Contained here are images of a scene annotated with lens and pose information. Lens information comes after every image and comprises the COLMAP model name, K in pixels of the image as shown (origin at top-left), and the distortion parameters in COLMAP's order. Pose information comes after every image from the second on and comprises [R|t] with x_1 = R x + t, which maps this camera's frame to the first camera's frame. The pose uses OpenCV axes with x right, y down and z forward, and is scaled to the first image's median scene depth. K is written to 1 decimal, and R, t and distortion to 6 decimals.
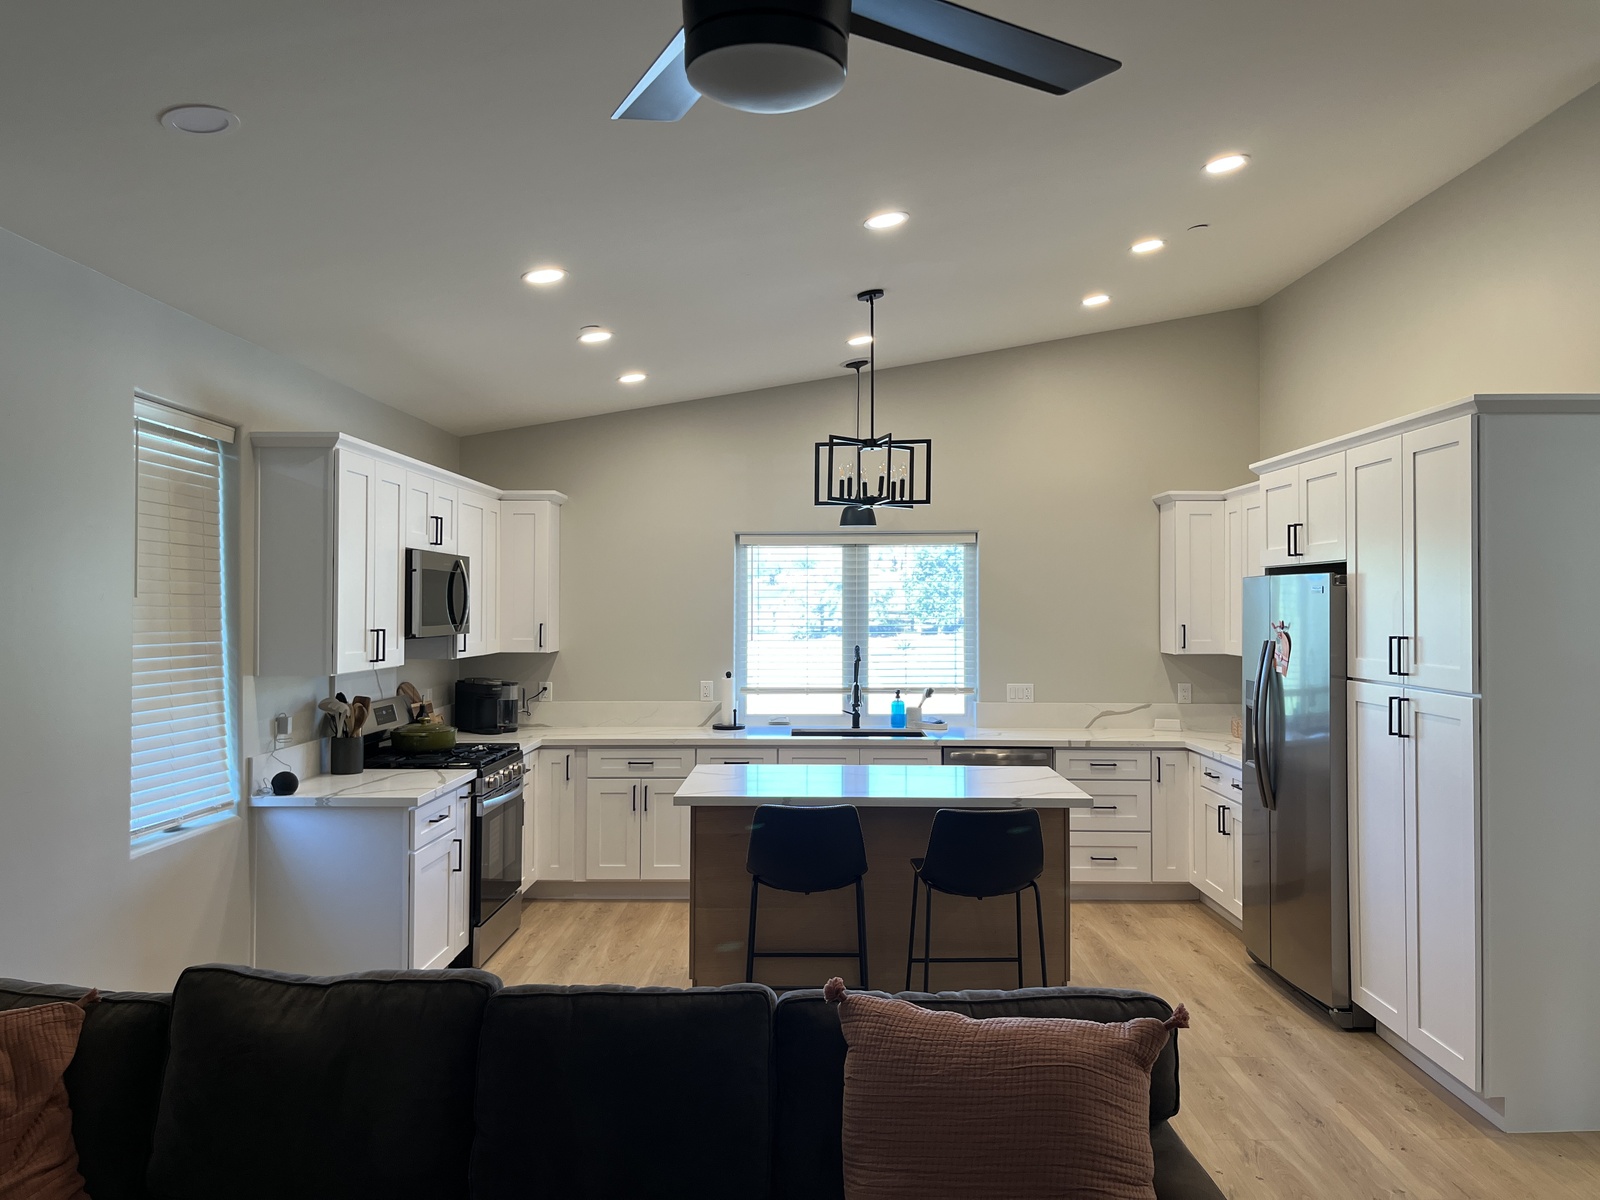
lens RADIAL K [[1185.5, 0, 800.0], [0, 1185.5, 600.0], [0, 0, 1]] dist [0.087916, -0.207727]
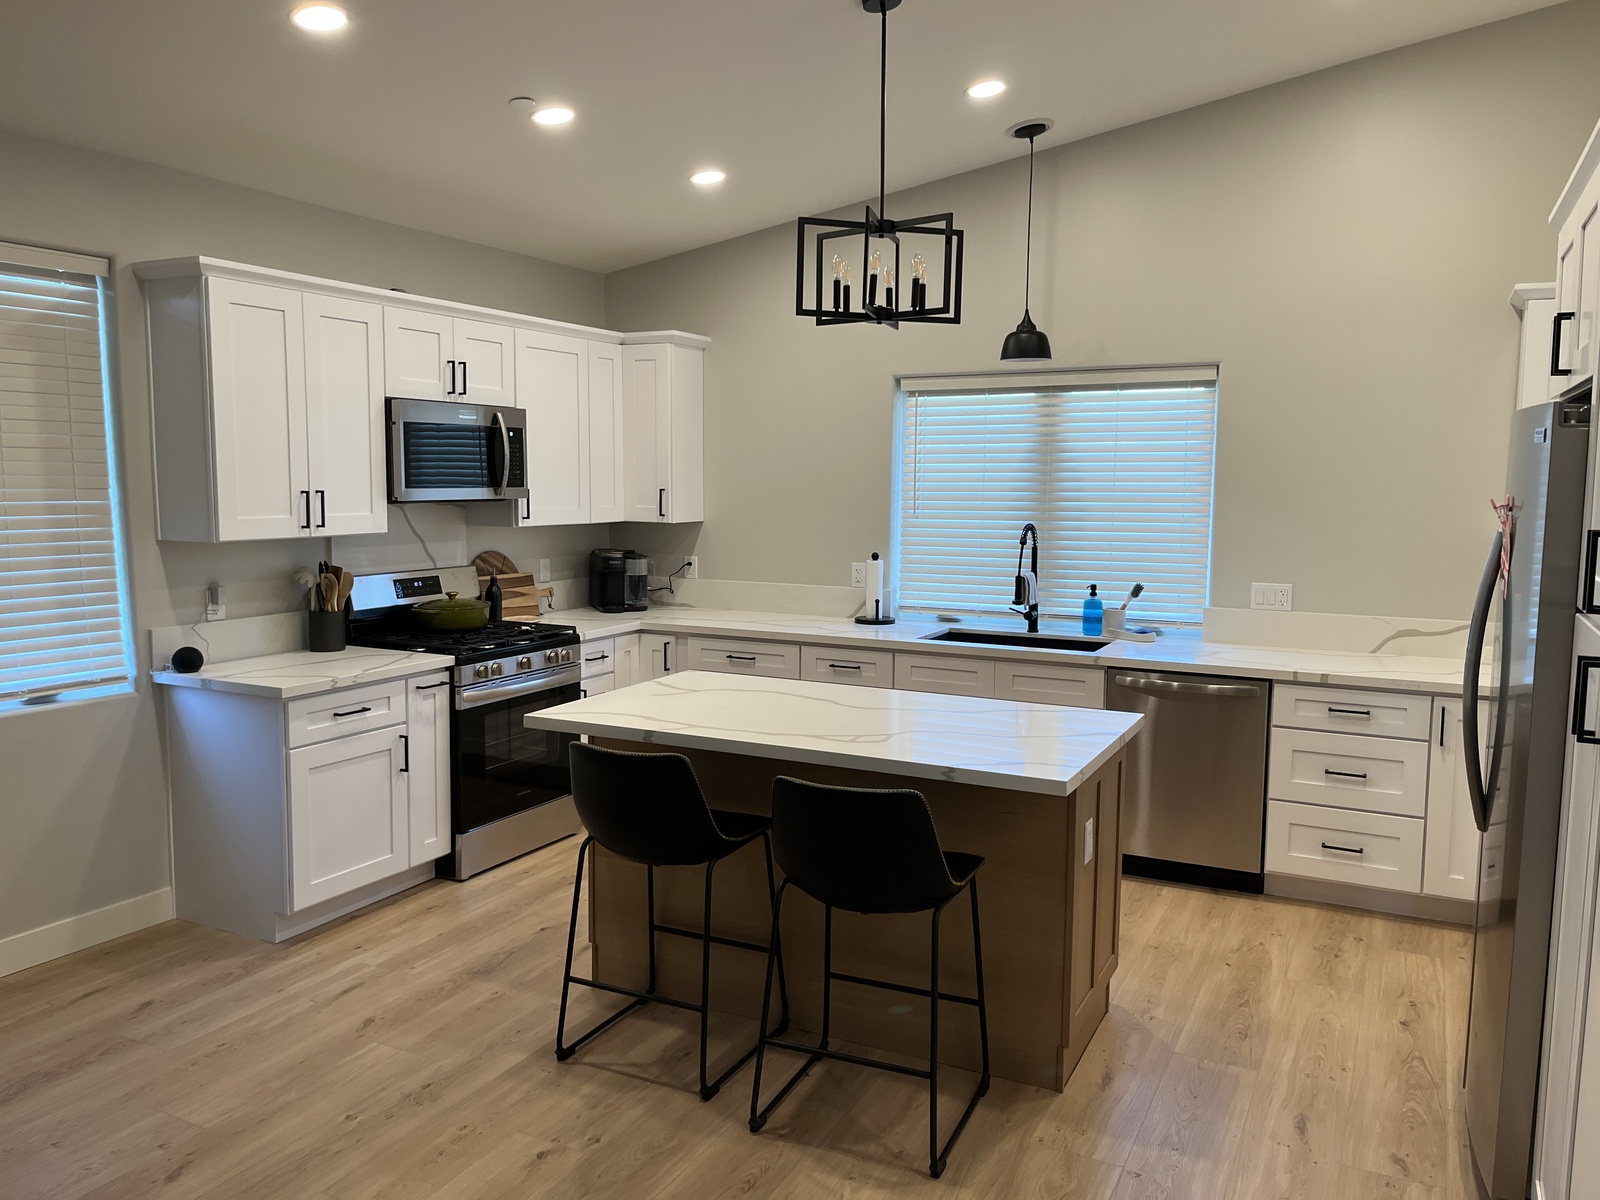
lens RADIAL K [[1196.6, 0, 800.0], [0, 1196.6, 600.0], [0, 0, 1]] dist [0.067620, -0.098708]
pose [[0.900718, 0.052018, -0.431279, 0.284544], [-0.004562, 0.993882, 0.110349, 0.004272], [0.434381, -0.097426, 0.895445, 0.291350]]
